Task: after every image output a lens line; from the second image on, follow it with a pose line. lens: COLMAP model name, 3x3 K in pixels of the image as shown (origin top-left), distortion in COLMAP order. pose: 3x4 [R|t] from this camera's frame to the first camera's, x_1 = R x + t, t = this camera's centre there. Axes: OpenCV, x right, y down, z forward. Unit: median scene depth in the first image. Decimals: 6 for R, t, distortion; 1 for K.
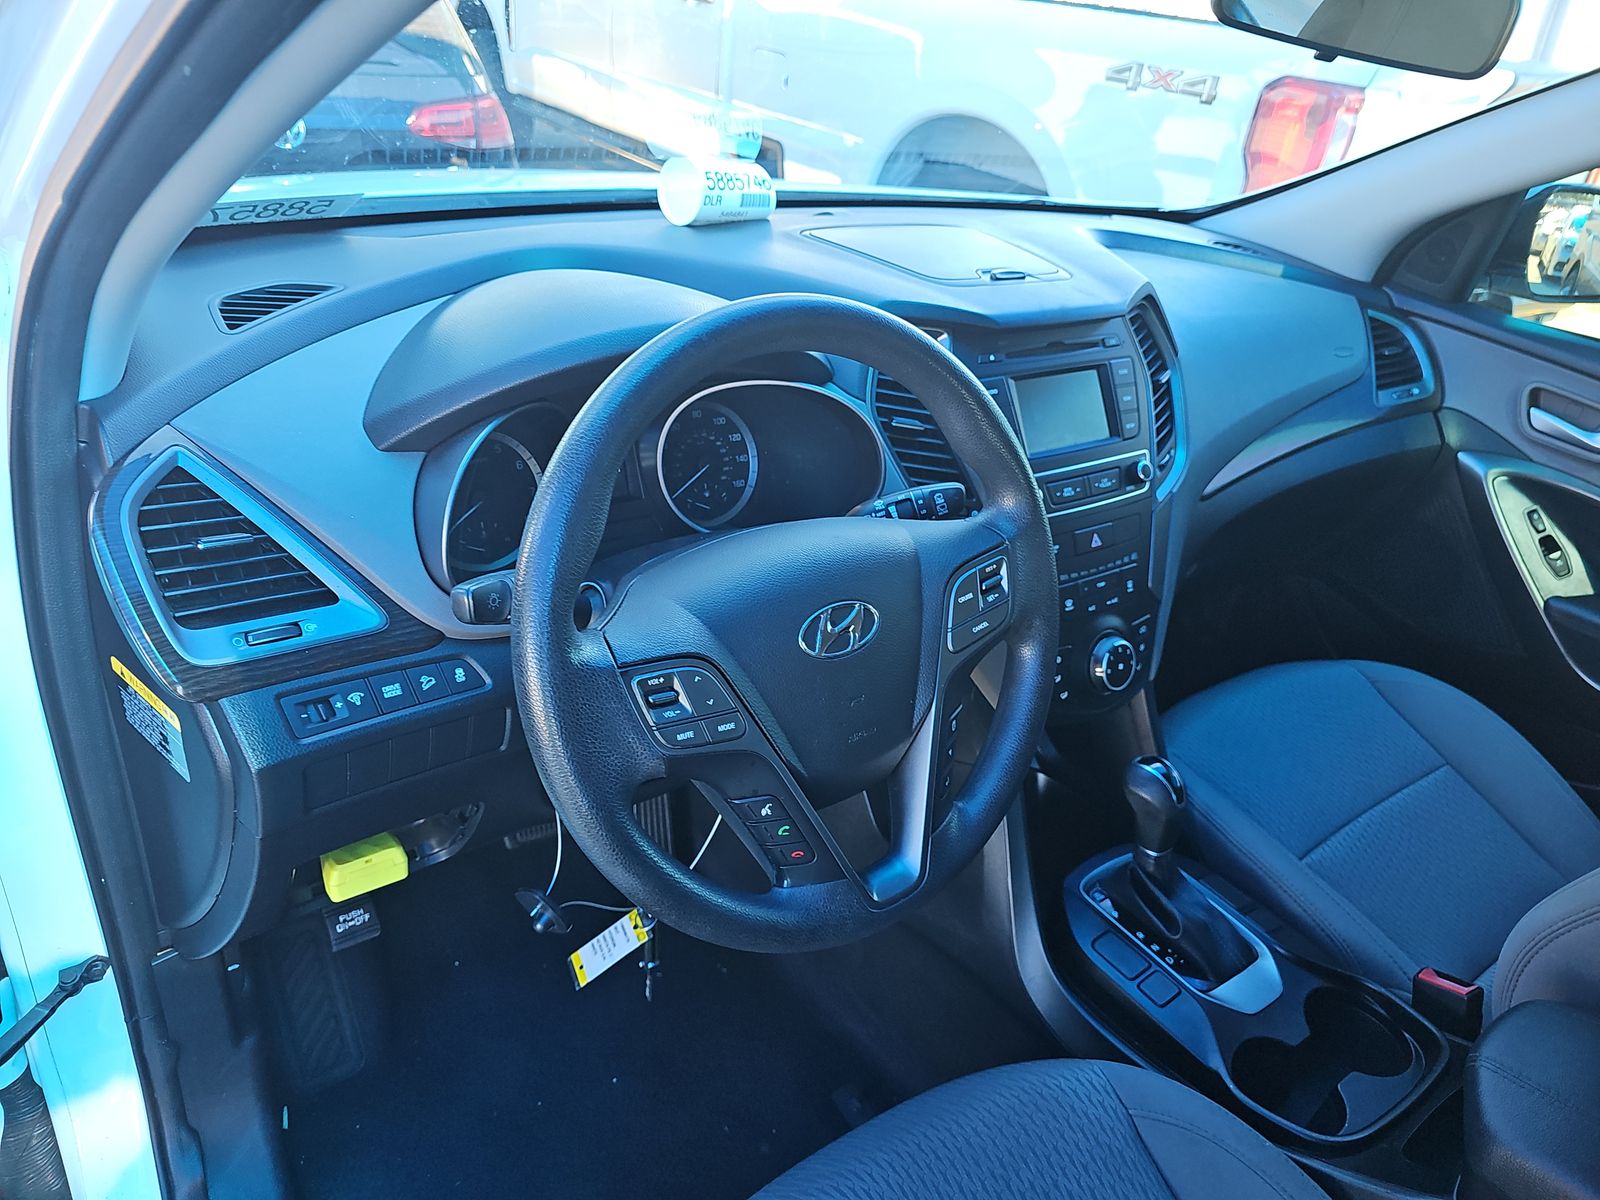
lens RADIAL K [[1090.4, 0, 790.4], [0, 1090.4, 593.9], [0, 0, 1]] dist [0.047849, -0.046551]
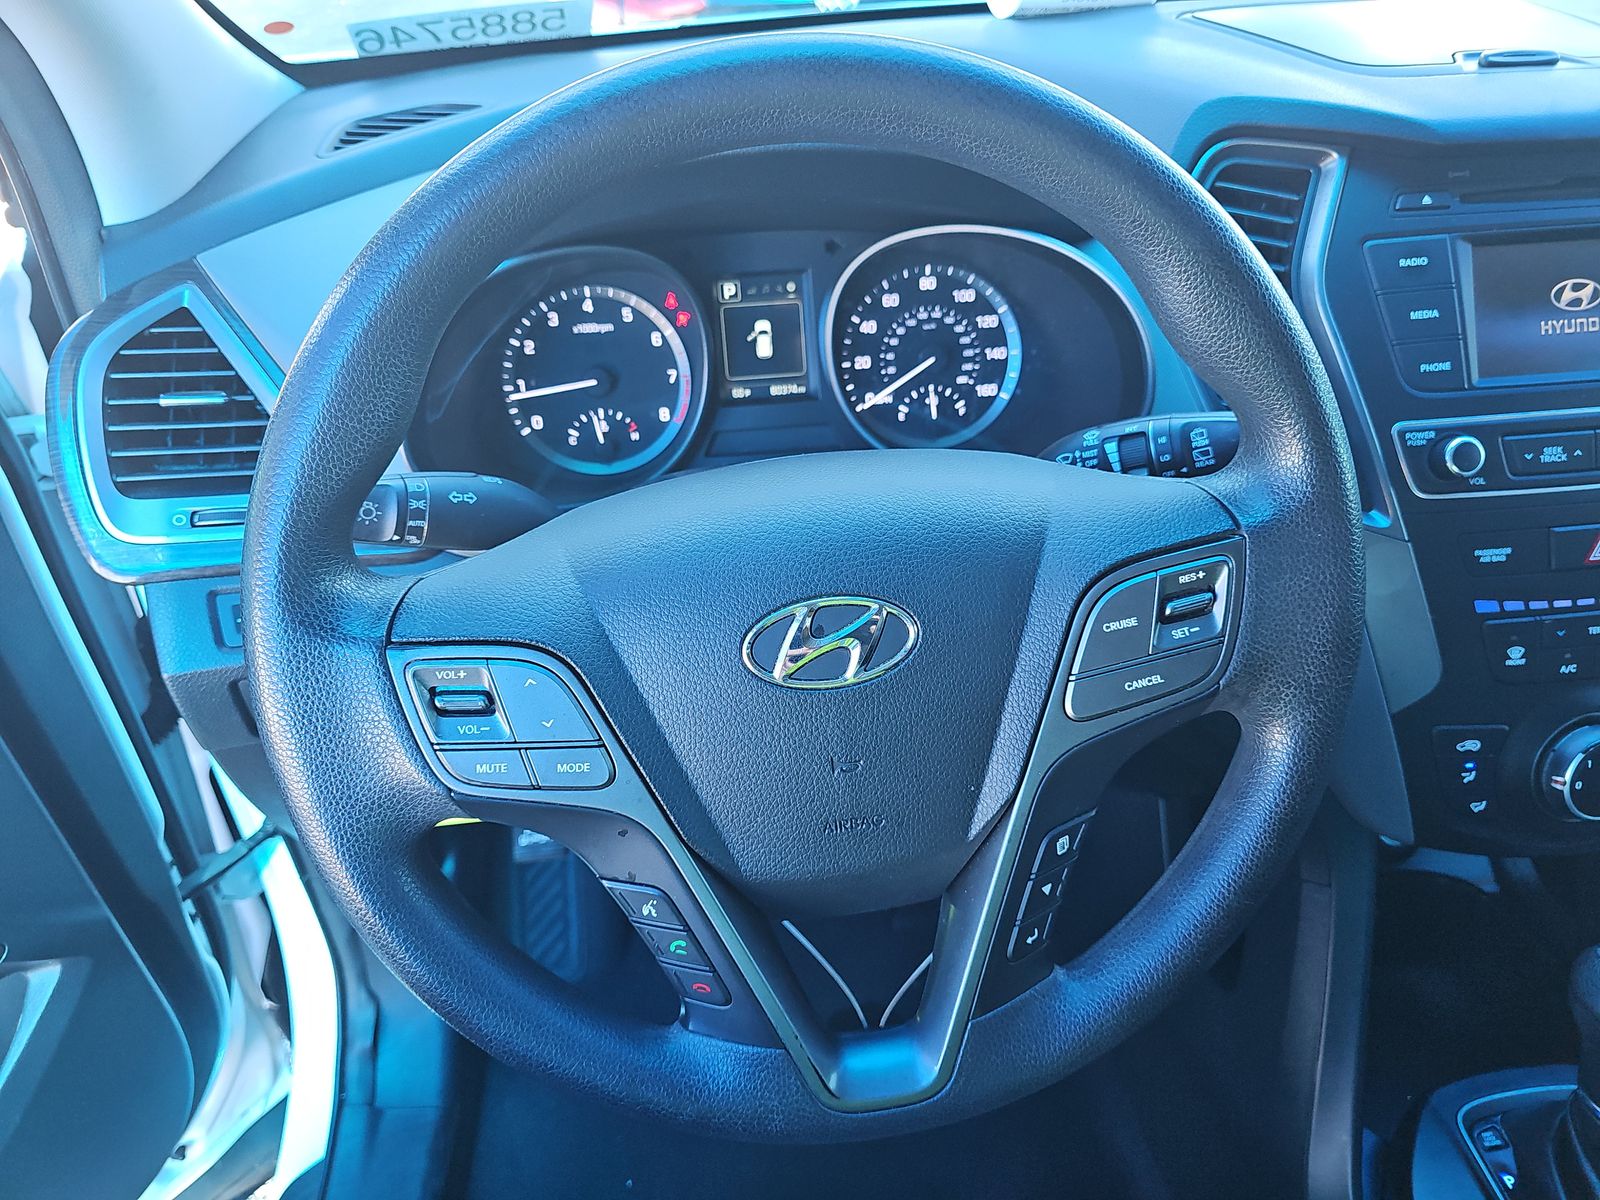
lens RADIAL K [[1091.2, 0, 800.0], [0, 1091.2, 600.0], [0, 0, 1]] dist [0.015681, -0.028613]
pose [[0.858147, 0.173147, -0.483326, 0.214164], [-0.129967, 0.984014, 0.121757, -0.040264], [0.496682, -0.041669, 0.866932, 0.344525]]
